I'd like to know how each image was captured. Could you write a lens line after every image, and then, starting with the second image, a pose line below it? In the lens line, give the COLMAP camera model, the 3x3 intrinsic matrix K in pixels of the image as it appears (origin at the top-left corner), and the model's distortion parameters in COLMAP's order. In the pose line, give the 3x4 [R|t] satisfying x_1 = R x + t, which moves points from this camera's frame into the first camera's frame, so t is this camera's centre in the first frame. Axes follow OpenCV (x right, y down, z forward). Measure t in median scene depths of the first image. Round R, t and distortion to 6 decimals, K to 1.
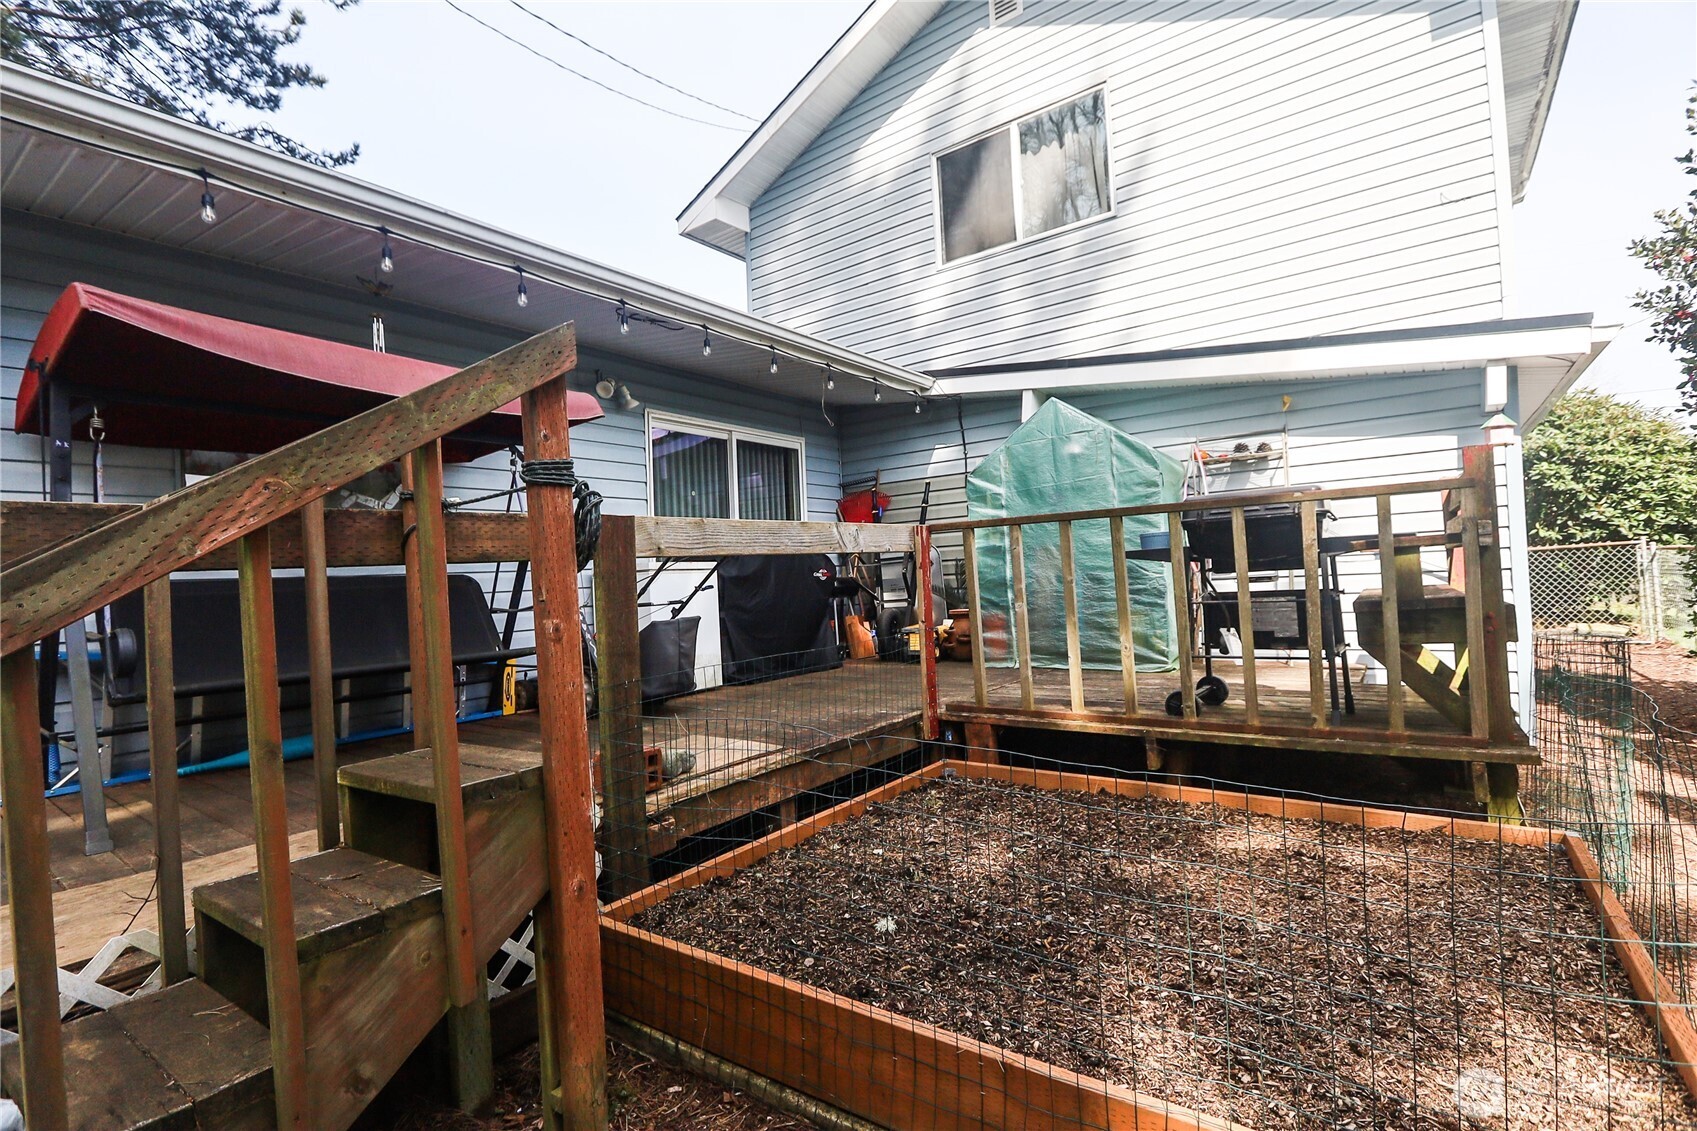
lens RADIAL K [[778.2, 0, 848.6], [0, 778.2, 570.5], [0, 0, 1]] dist [-0.011994, -0.000305]
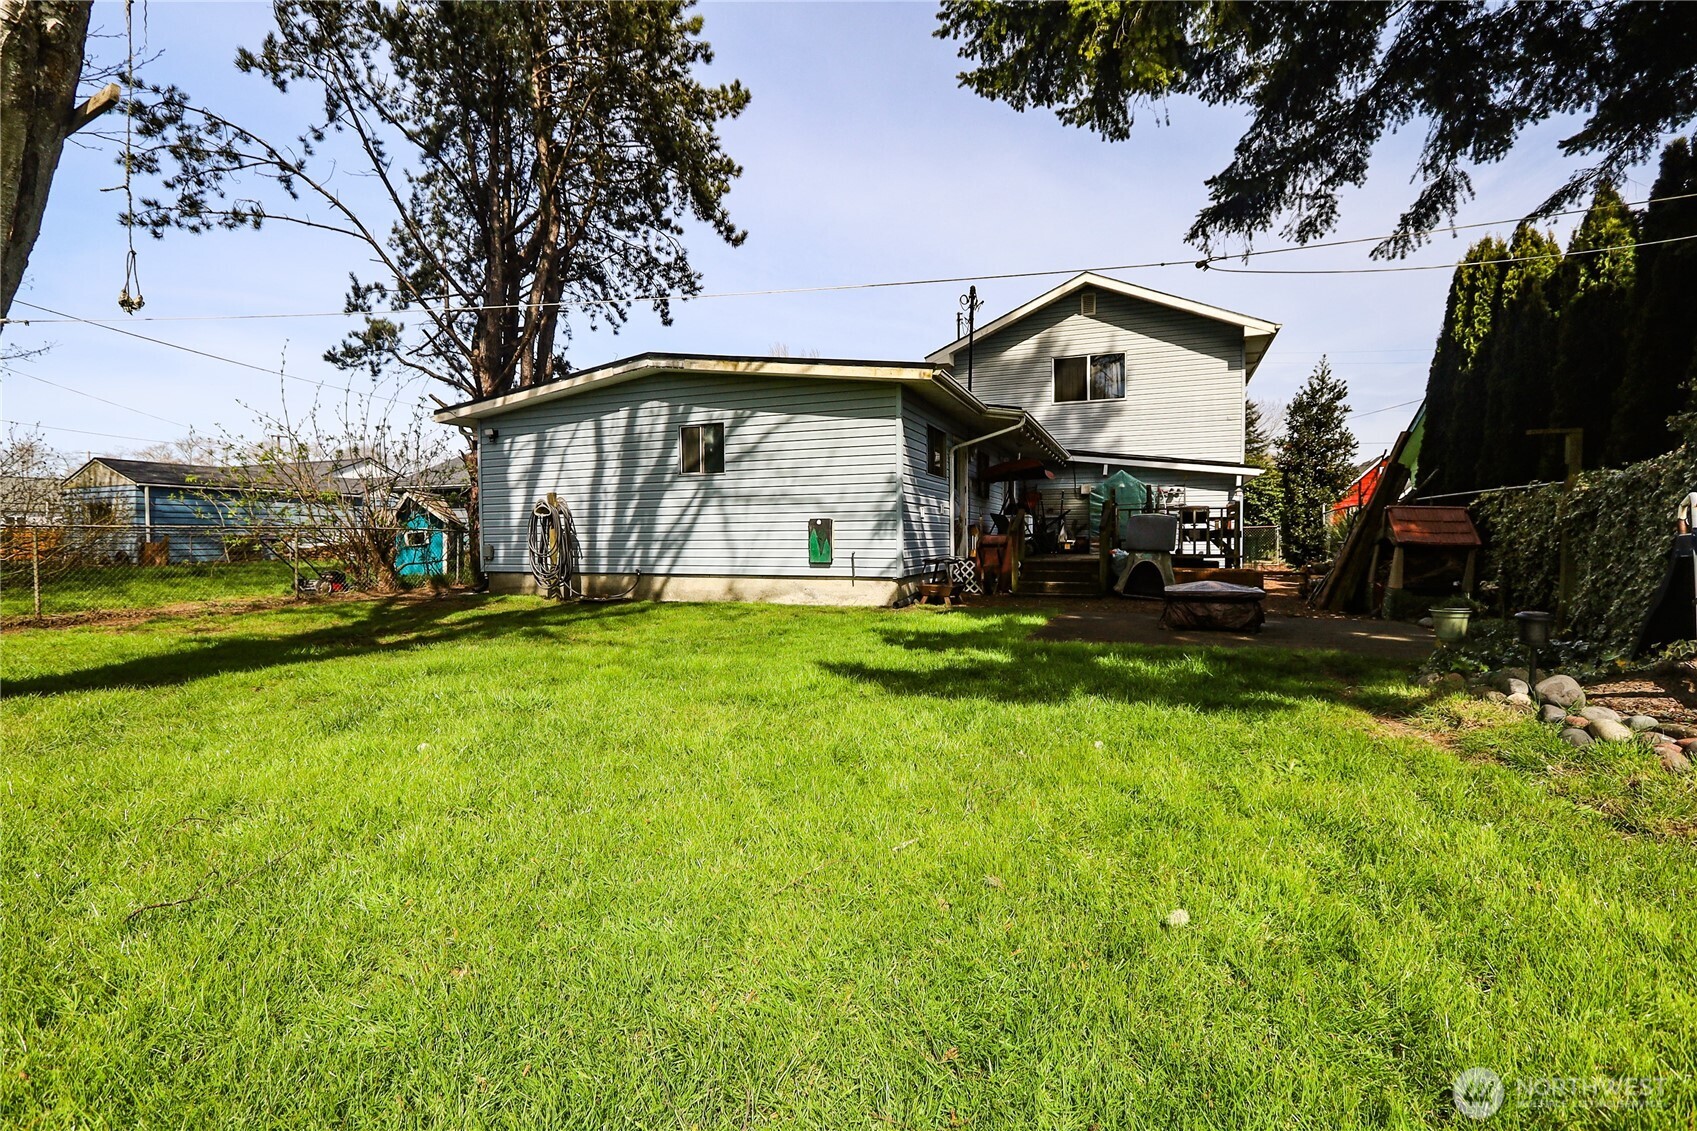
lens RADIAL K [[778.2, 0, 849.9], [0, 778.2, 558.7], [0, 0, 1]] dist [-0.011994, -0.000305]
pose [[0.964025, 0.038114, 0.263065, -1.668933], [-0.045728, 0.998692, 0.022879, 0.123668], [-0.261849, -0.034085, 0.964507, -1.838782]]
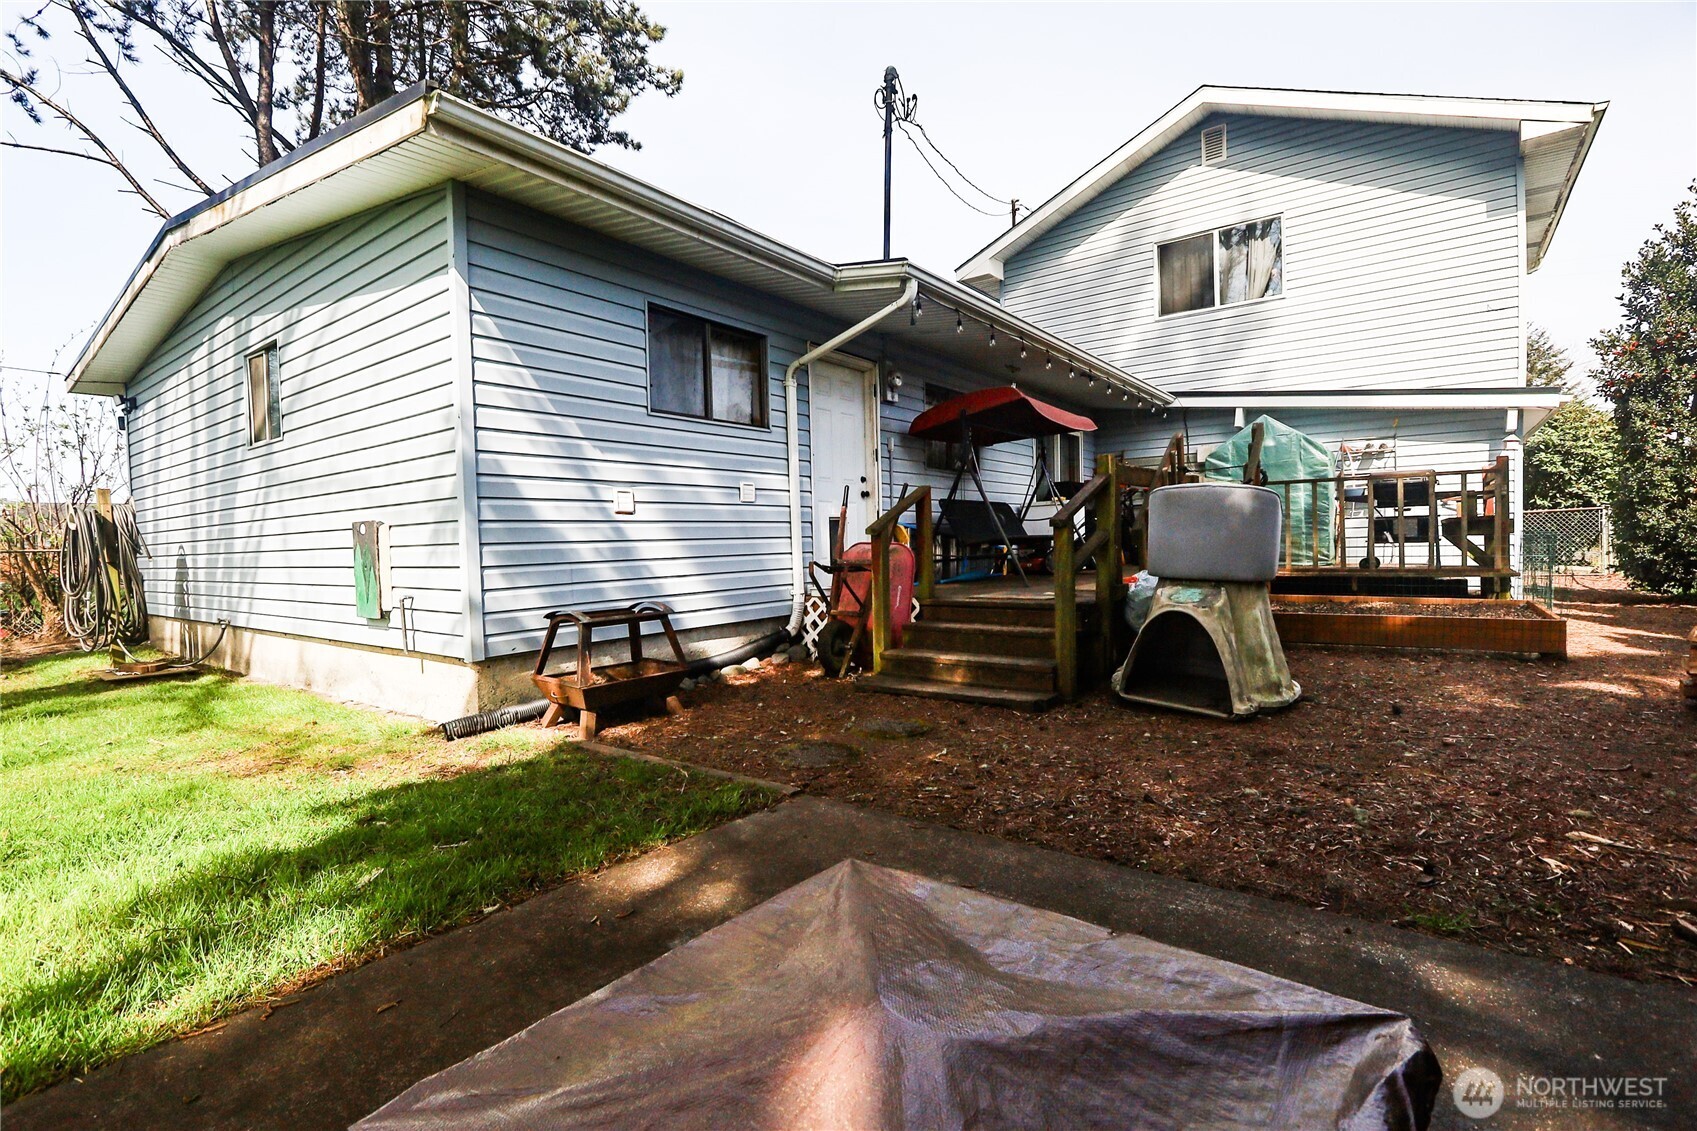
lens RADIAL K [[778.2, 0, 847.8], [0, 778.2, 564.8], [0, 0, 1]] dist [-0.011994, -0.000305]
pose [[0.999712, 0.023549, -0.004565, -0.684968], [-0.023344, 0.998904, 0.040557, 0.073431], [0.005515, -0.040439, 0.999167, -0.811342]]
